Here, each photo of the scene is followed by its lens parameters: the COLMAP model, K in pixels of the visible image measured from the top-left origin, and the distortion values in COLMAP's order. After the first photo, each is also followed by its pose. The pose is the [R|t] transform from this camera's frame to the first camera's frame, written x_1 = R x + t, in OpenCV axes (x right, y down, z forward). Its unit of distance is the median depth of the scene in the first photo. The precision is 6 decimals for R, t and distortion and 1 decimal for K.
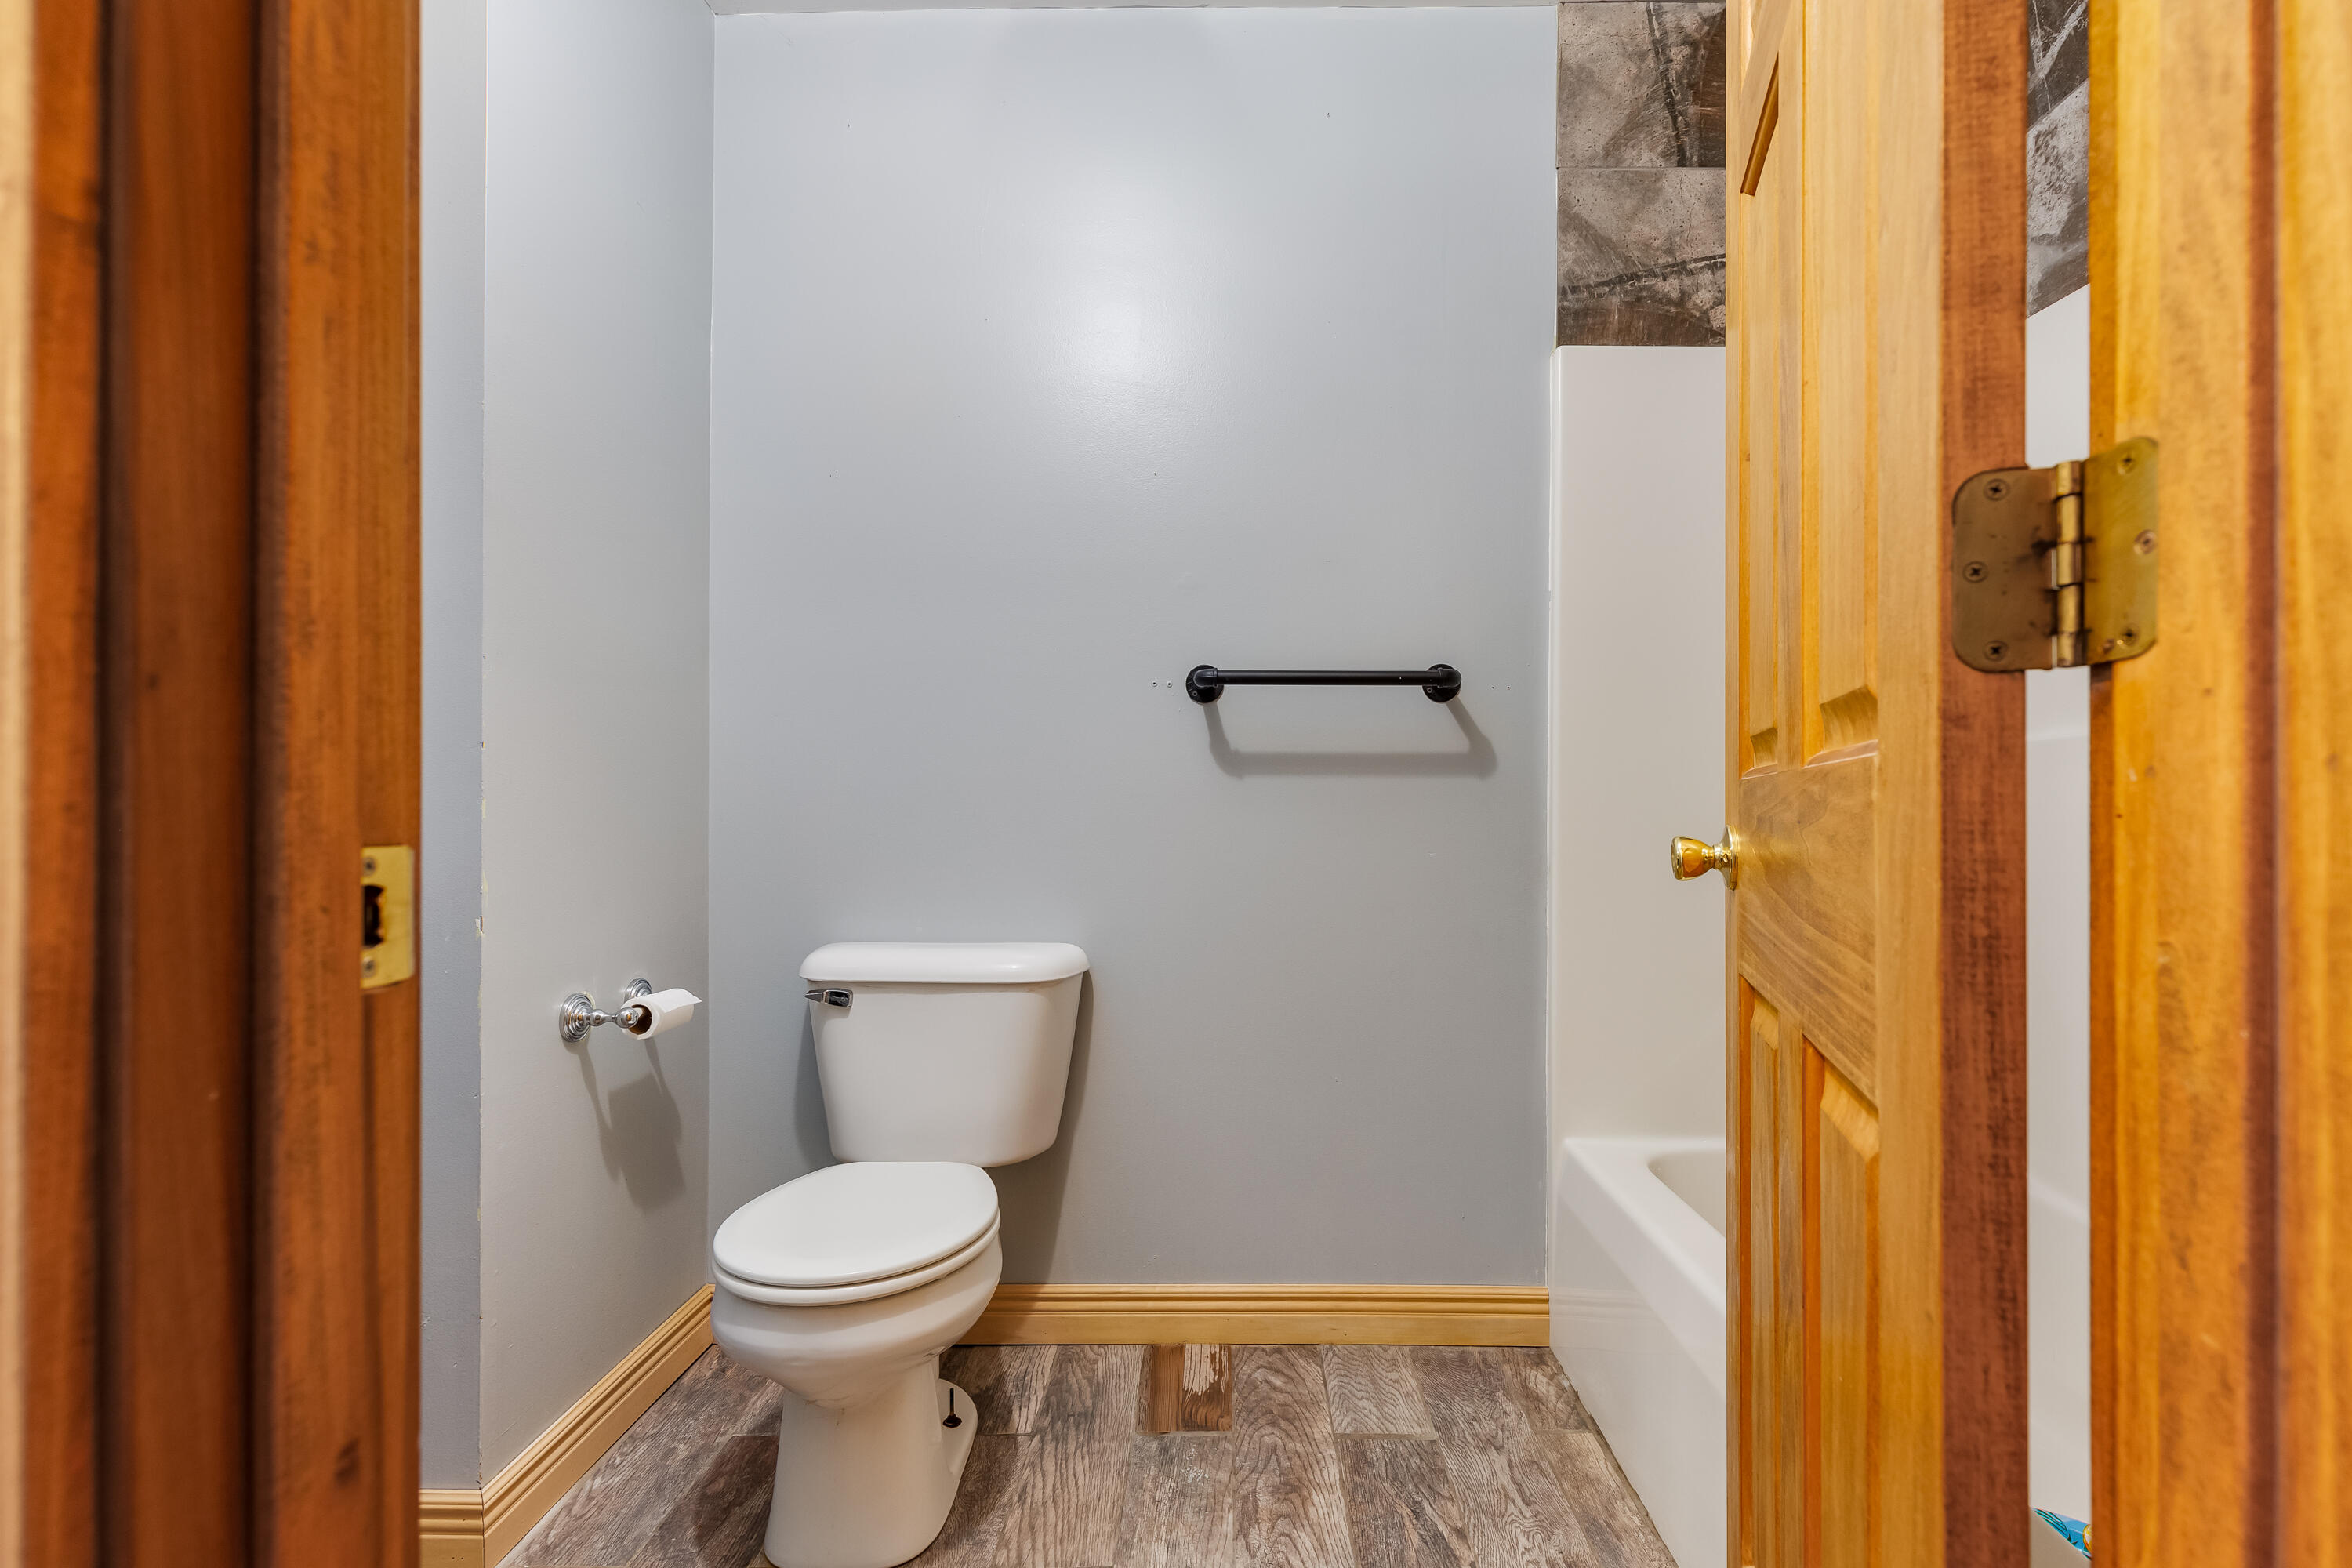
lens RADIAL K [[1037.7, 0, 1183.6], [0, 1037.7, 797.3], [0, 0, 1]] dist [0.001330, -0.000245]
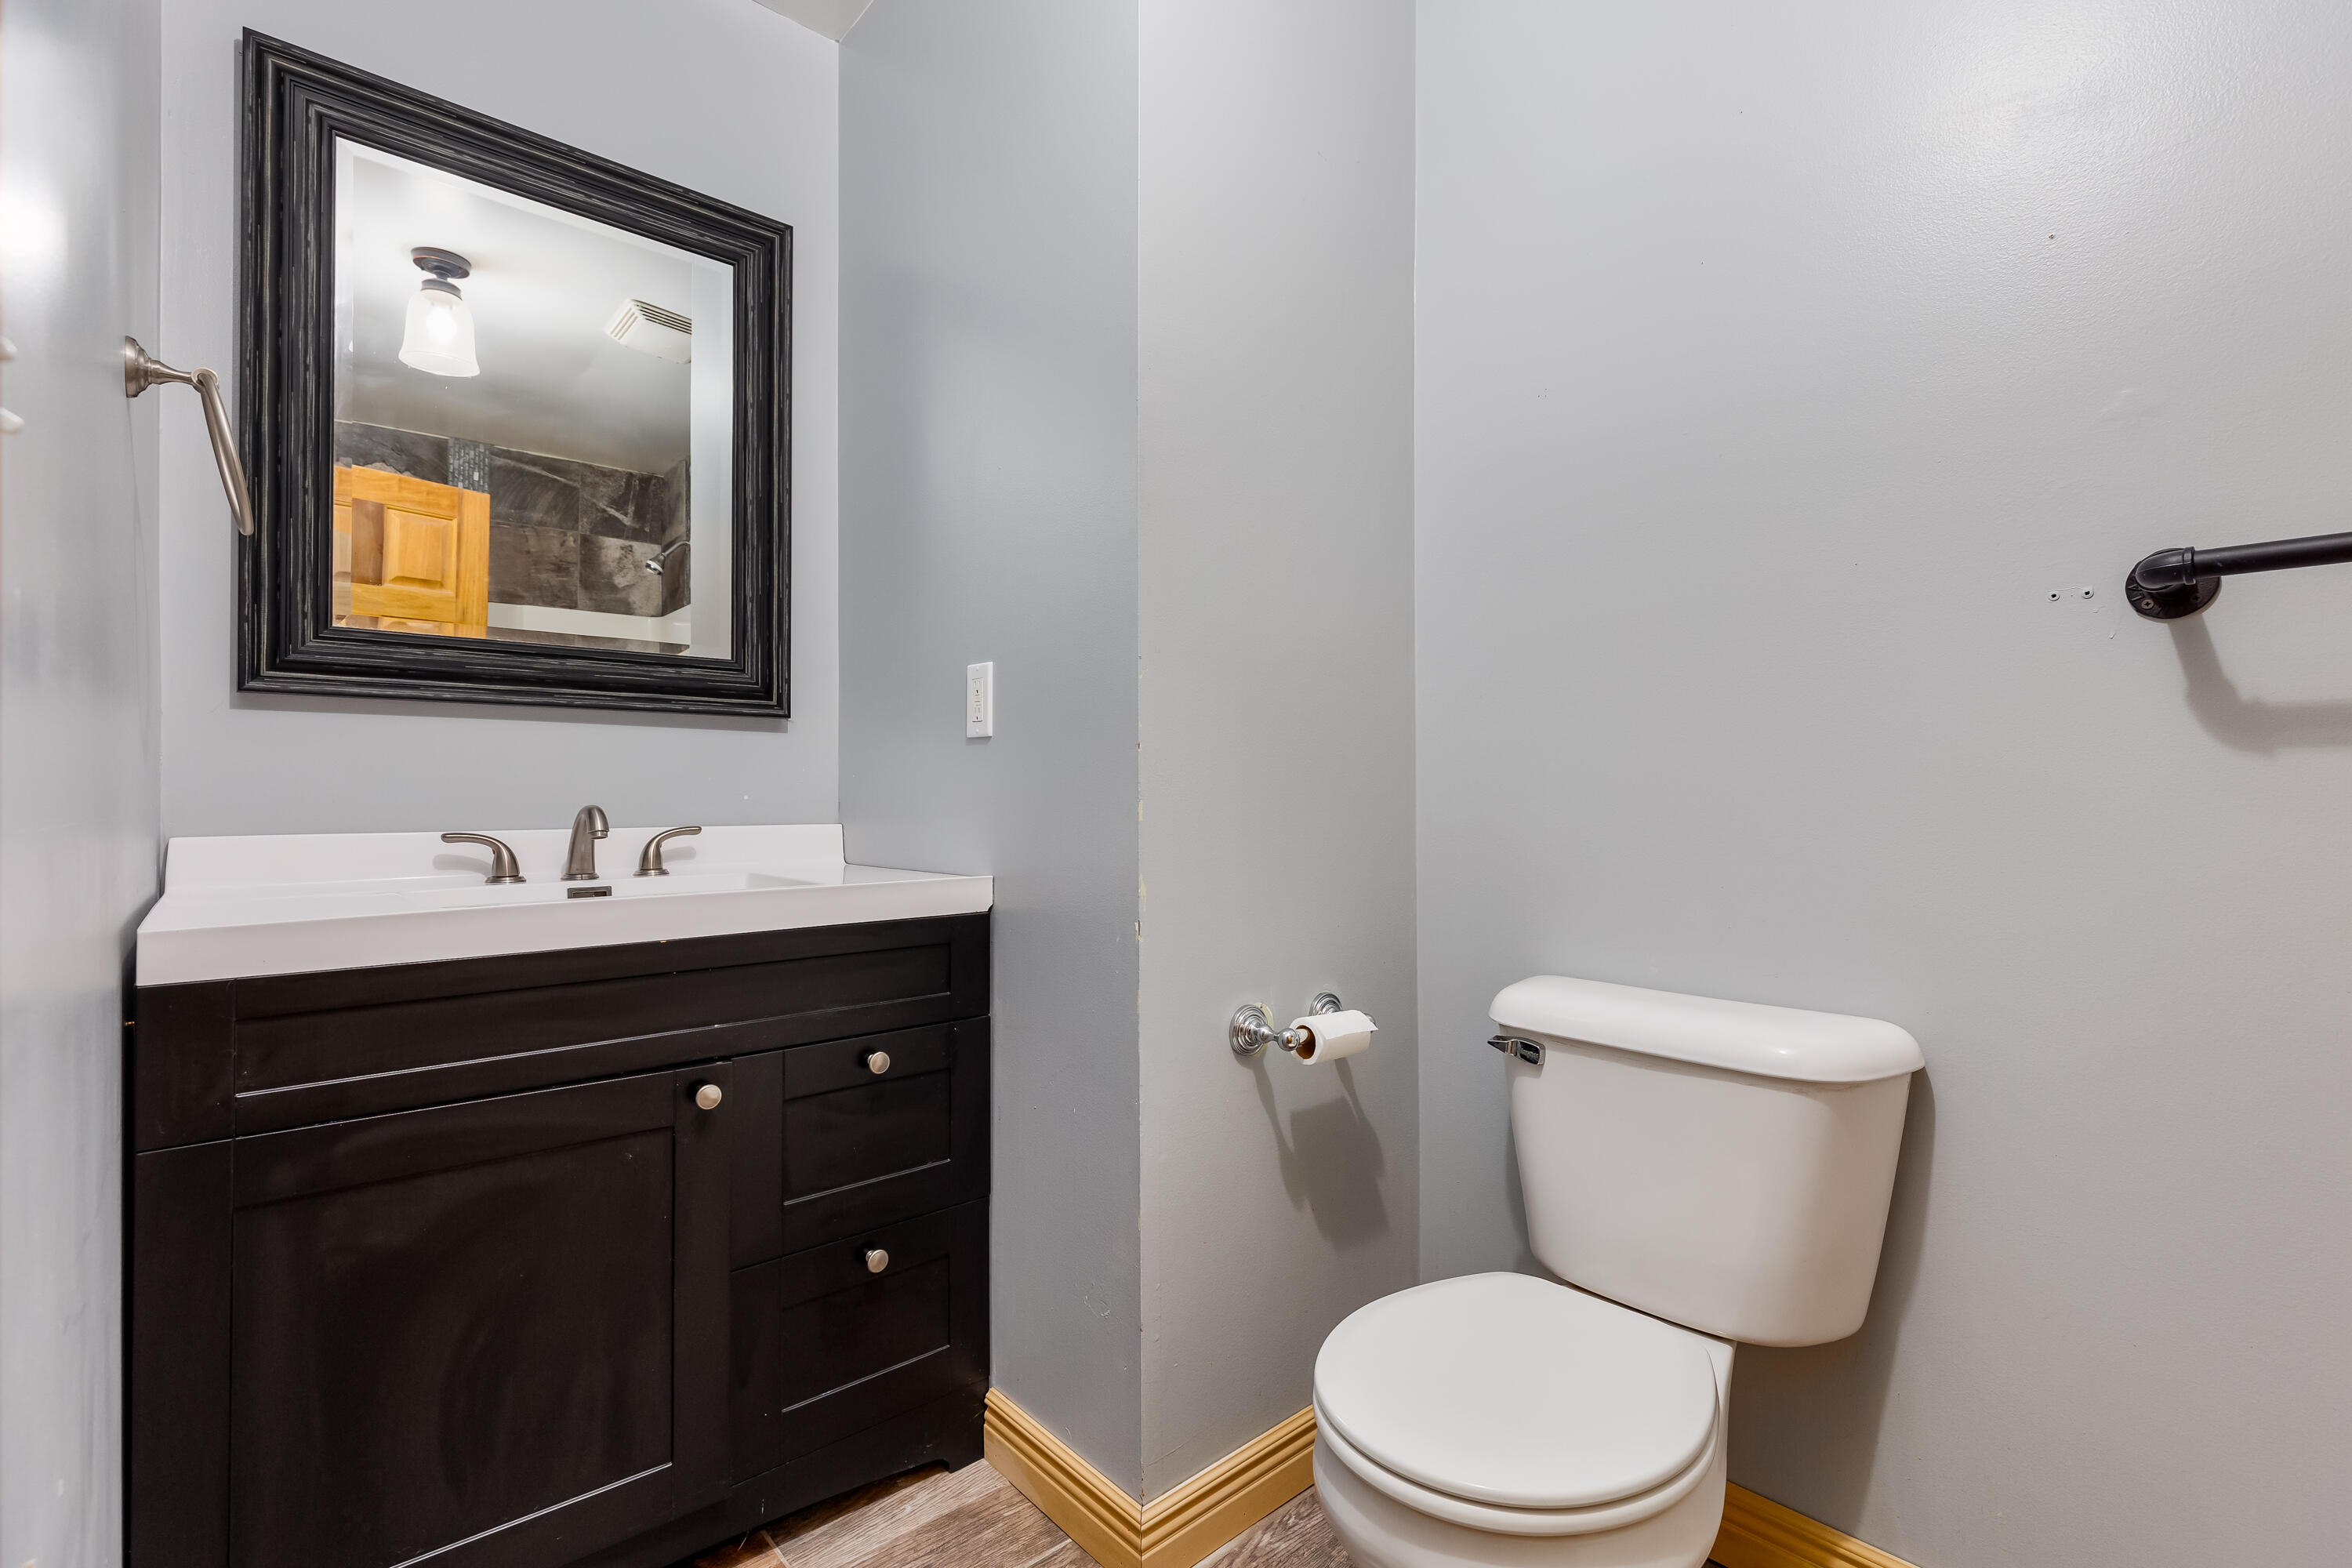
lens RADIAL K [[1037.7, 0, 1172.7], [0, 1037.7, 785.1], [0, 0, 1]] dist [0.001330, -0.000245]
pose [[0.711086, -0.011267, -0.703015, 0.031568], [0.007061, 0.999936, -0.008884, -0.003222], [0.703070, 0.001353, 0.711119, 0.264576]]
